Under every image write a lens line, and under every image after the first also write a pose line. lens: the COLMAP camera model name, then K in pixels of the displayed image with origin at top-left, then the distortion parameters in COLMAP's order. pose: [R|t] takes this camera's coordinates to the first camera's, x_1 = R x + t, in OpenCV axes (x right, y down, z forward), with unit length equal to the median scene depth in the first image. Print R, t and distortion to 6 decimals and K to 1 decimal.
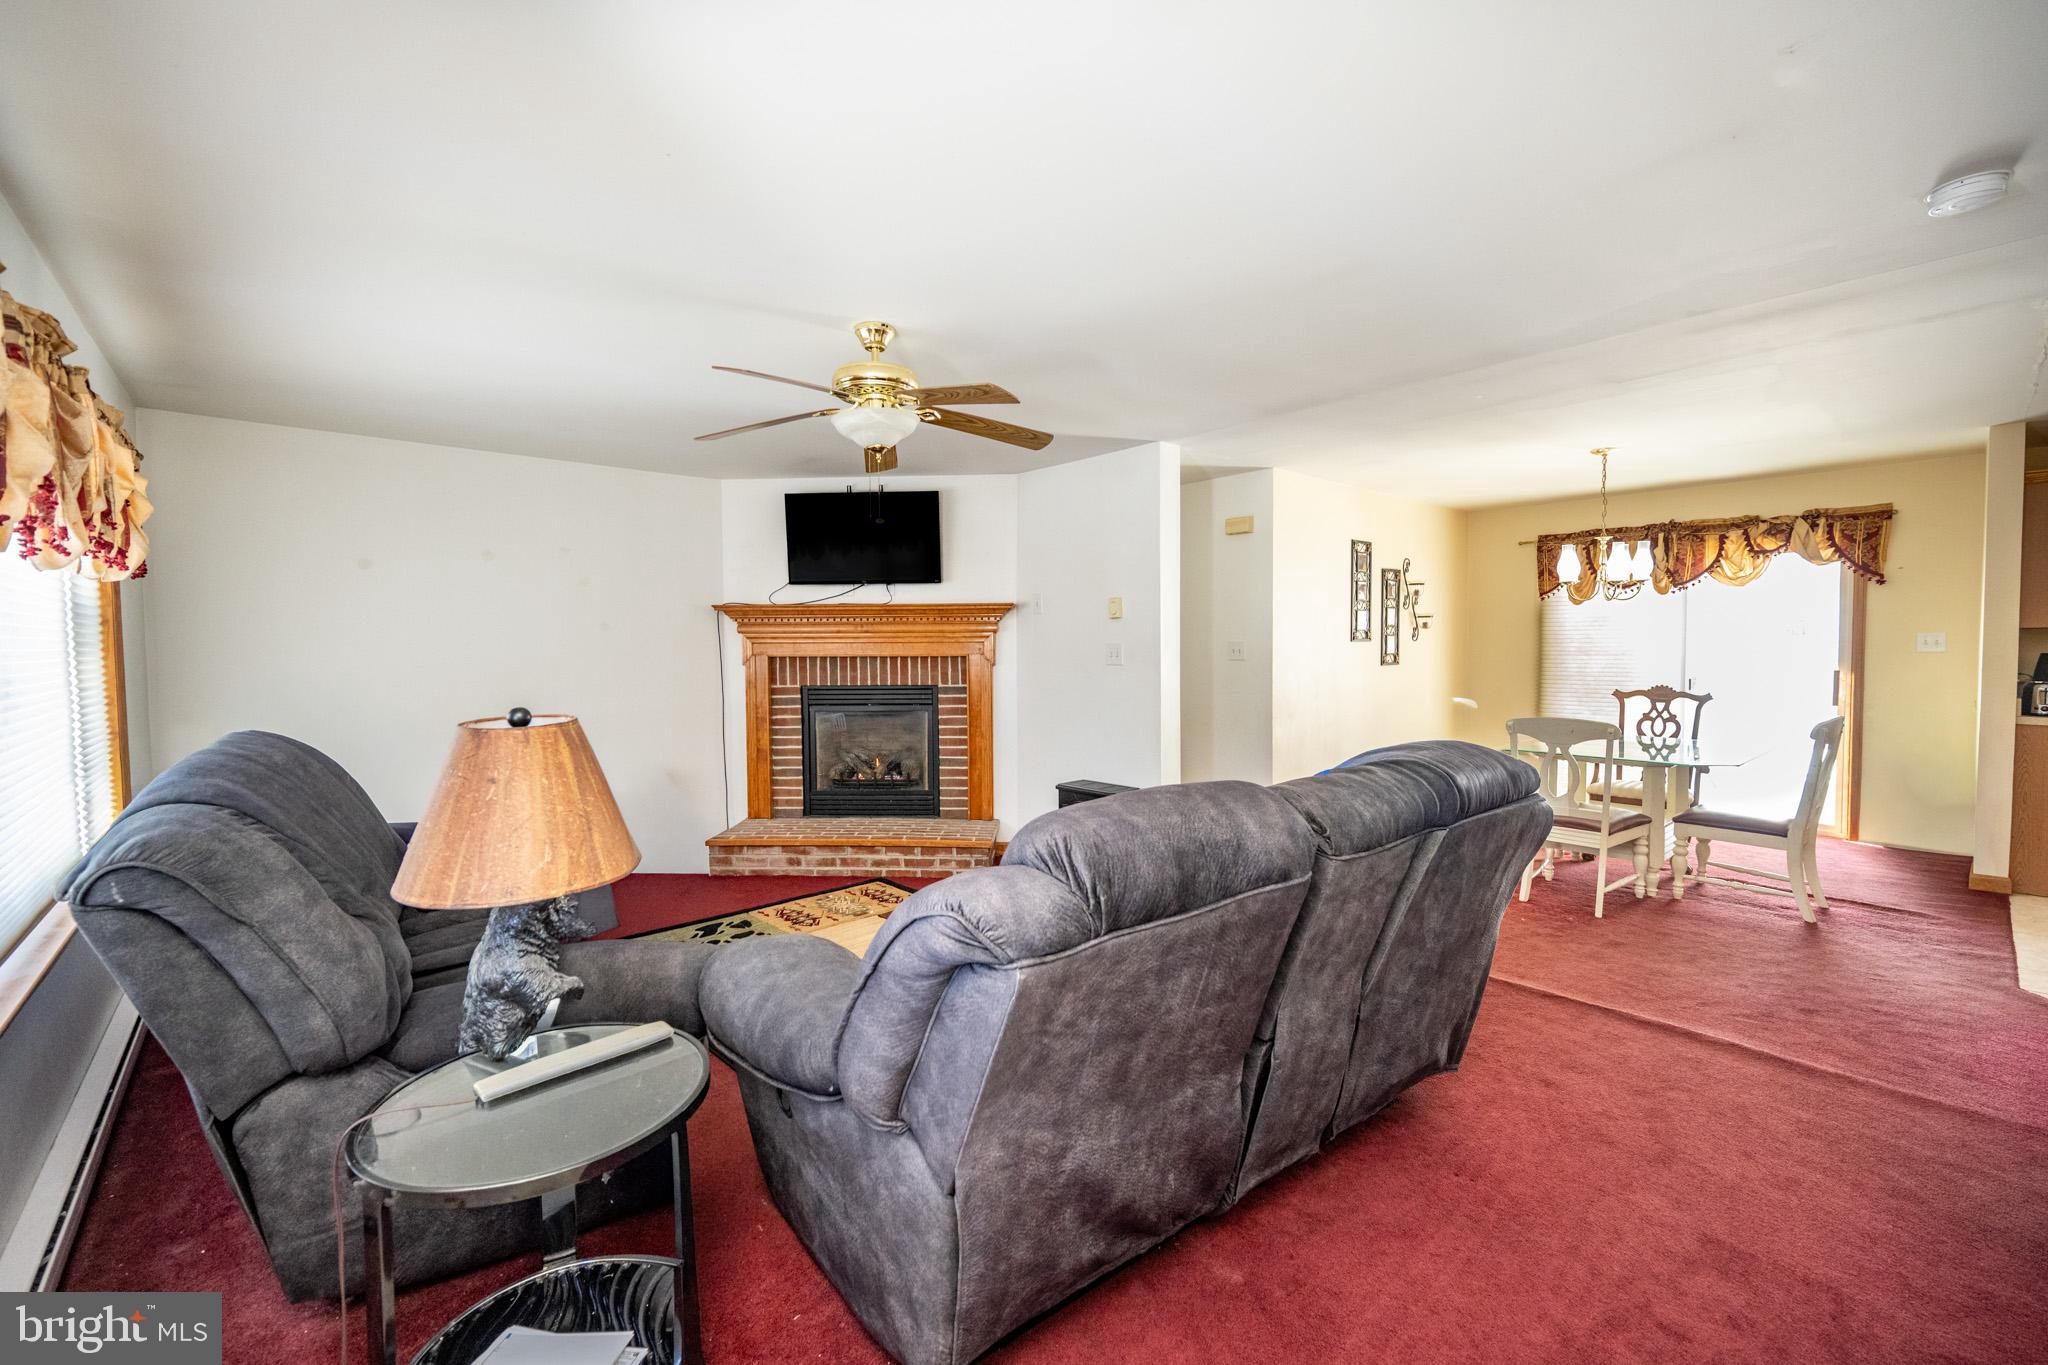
lens RADIAL K [[840.9, 0, 1027.6], [0, 840.9, 673.6], [0, 0, 1]] dist [0.000252, 0.000220]
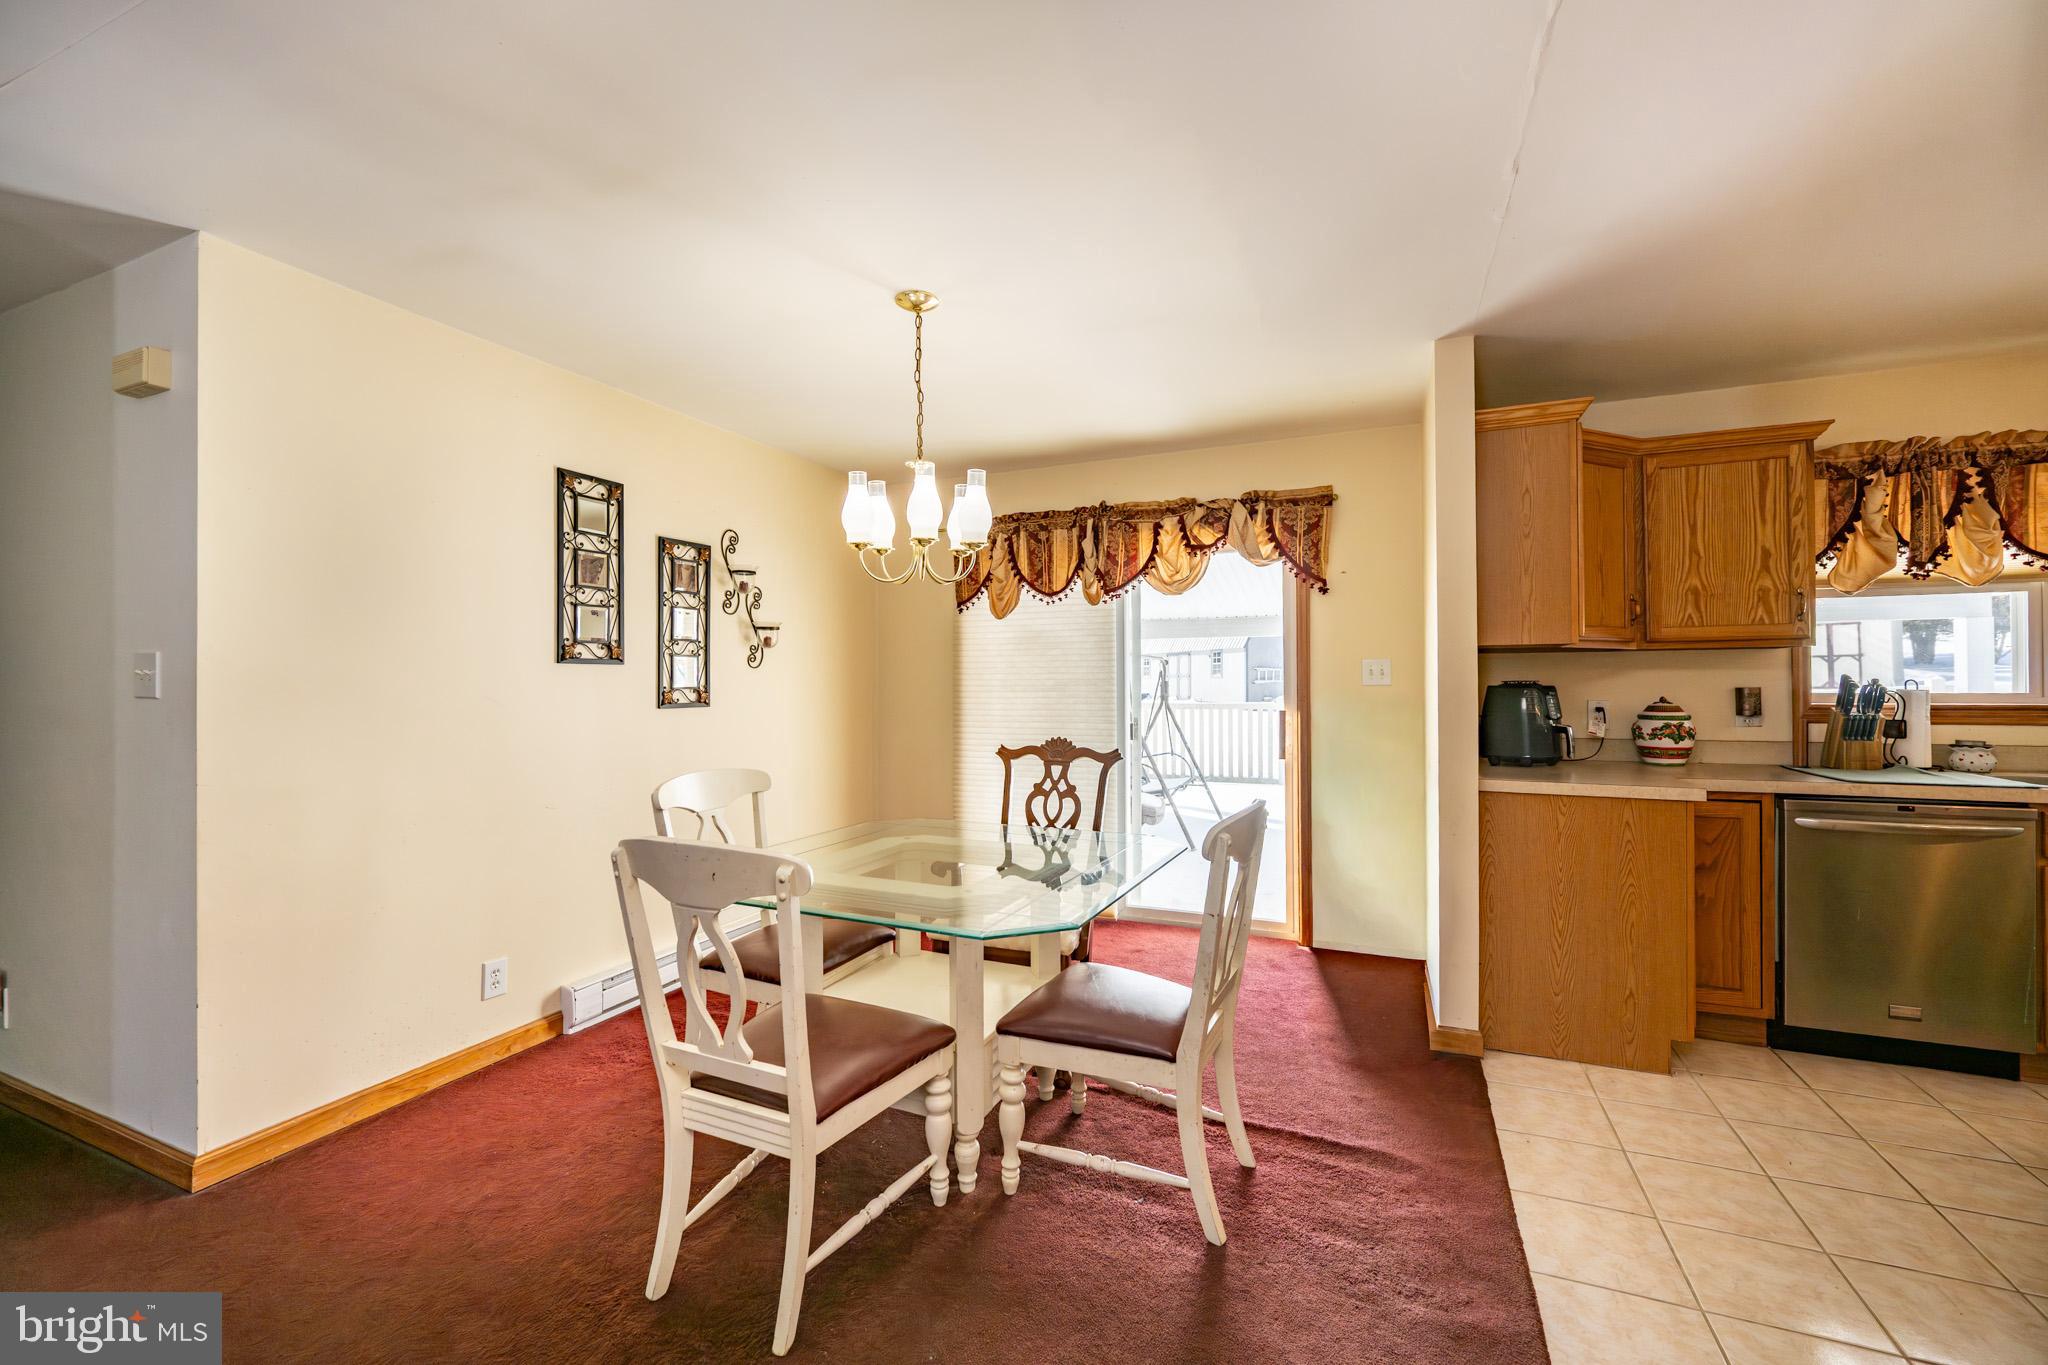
lens RADIAL K [[840.4, 0, 1017.3], [0, 840.4, 673.0], [0, 0, 1]] dist [-0.000388, -0.000269]
pose [[0.910850, 0.011548, 0.412577, 0.457058], [0.010487, 0.998638, -0.051103, -0.002052], [-0.412605, 0.050874, 0.909488, 0.435696]]
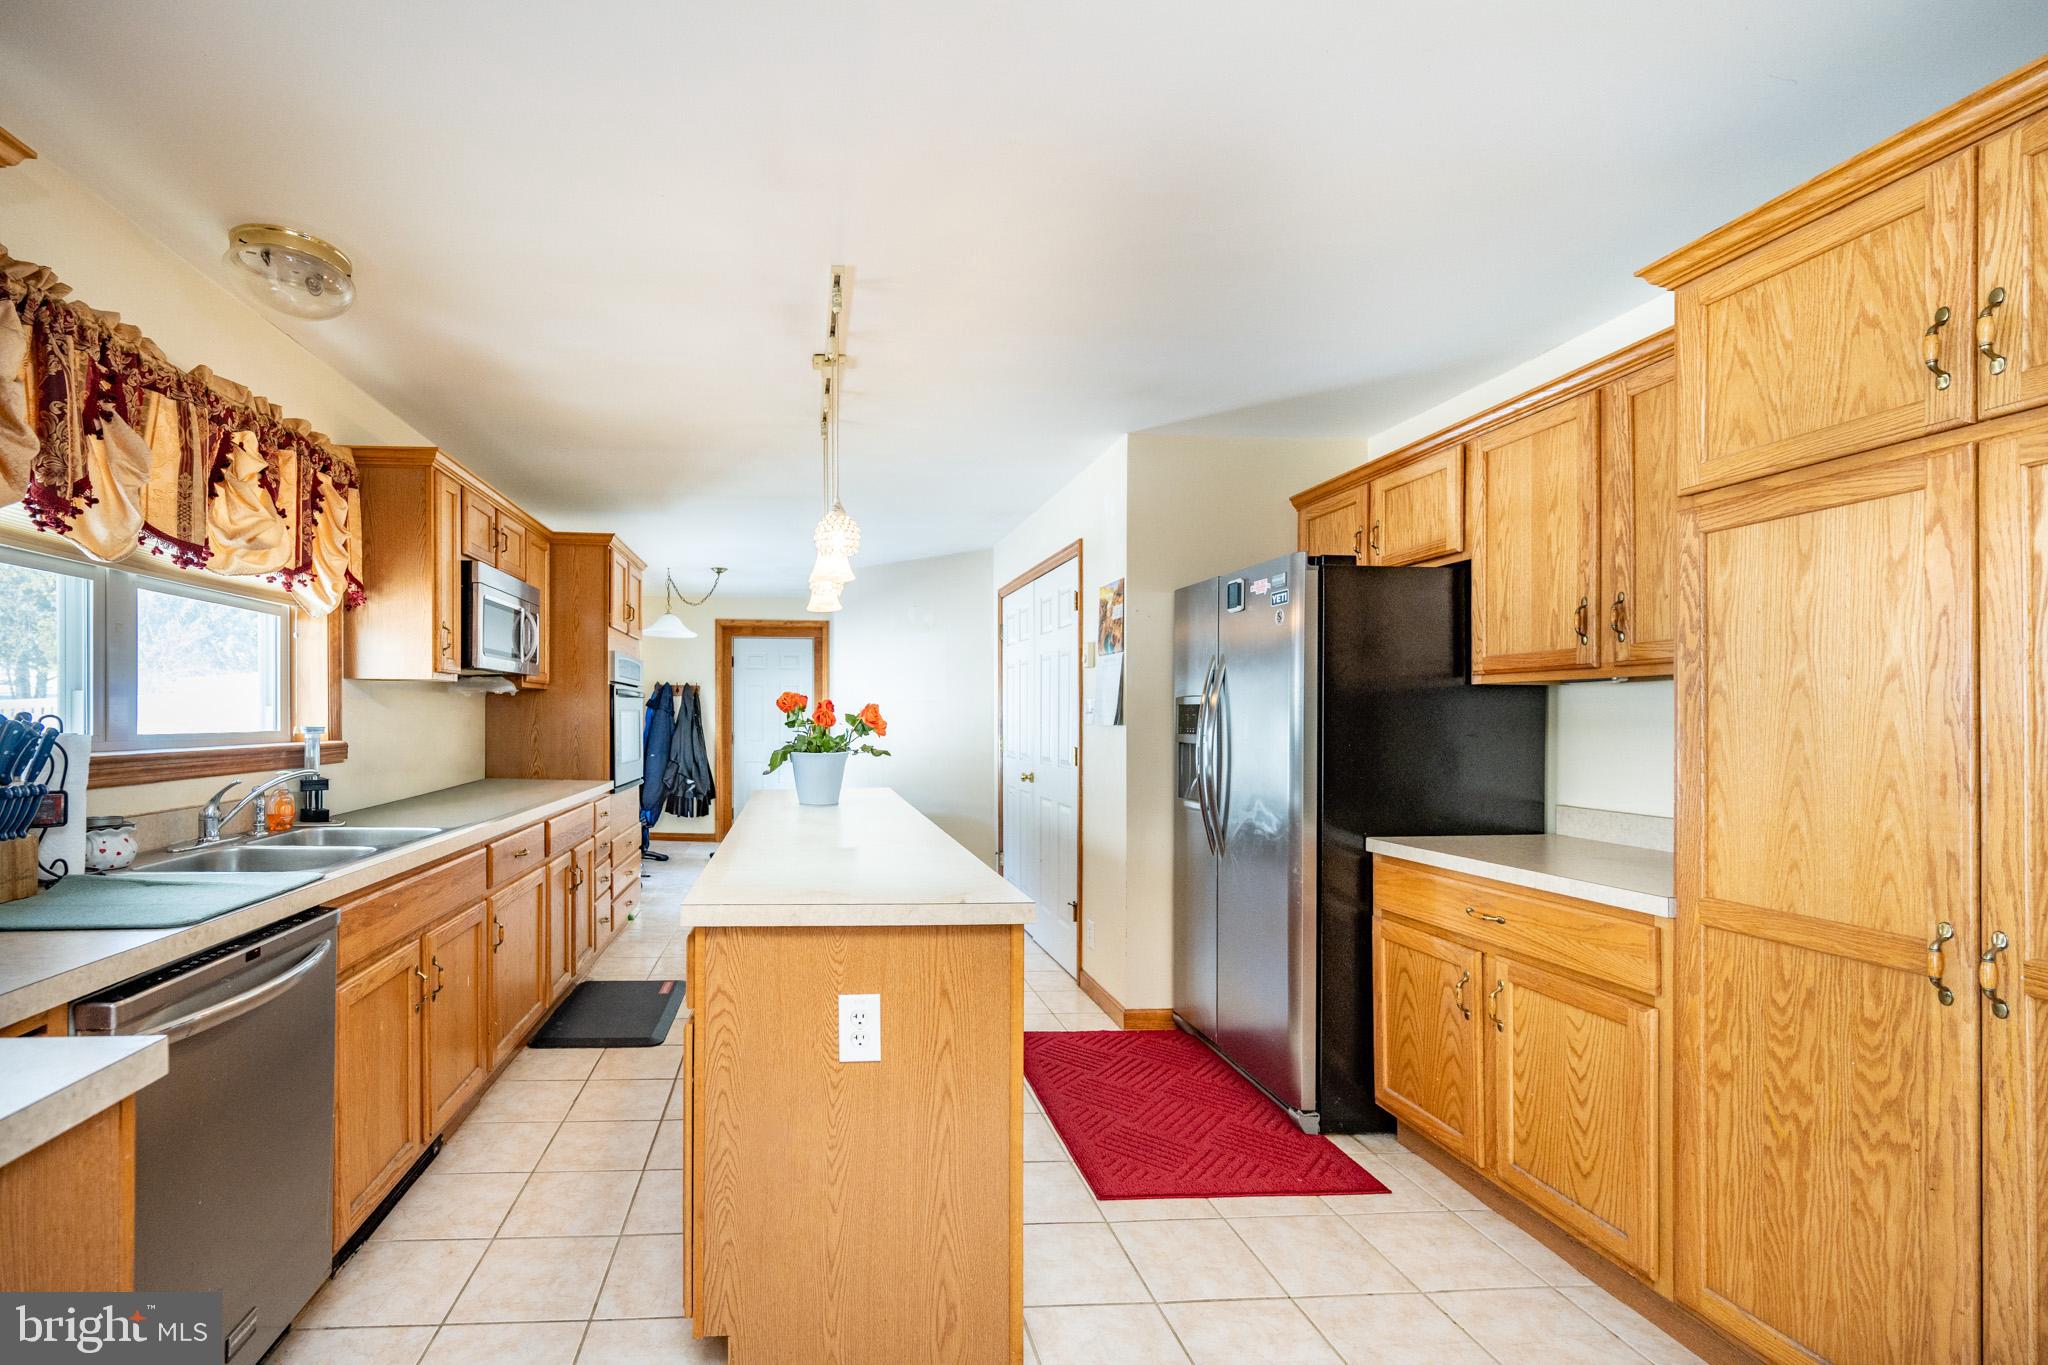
lens RADIAL K [[870.4, 0, 856.5], [0, 870.4, 712.0], [0, 0, 1]] dist [-0.001051, -0.000203]
pose [[-0.786917, 0.010236, 0.616974, 0.838547], [0.028570, 0.999394, 0.019859, -0.020135], [-0.616397, 0.033255, -0.786733, 0.790959]]
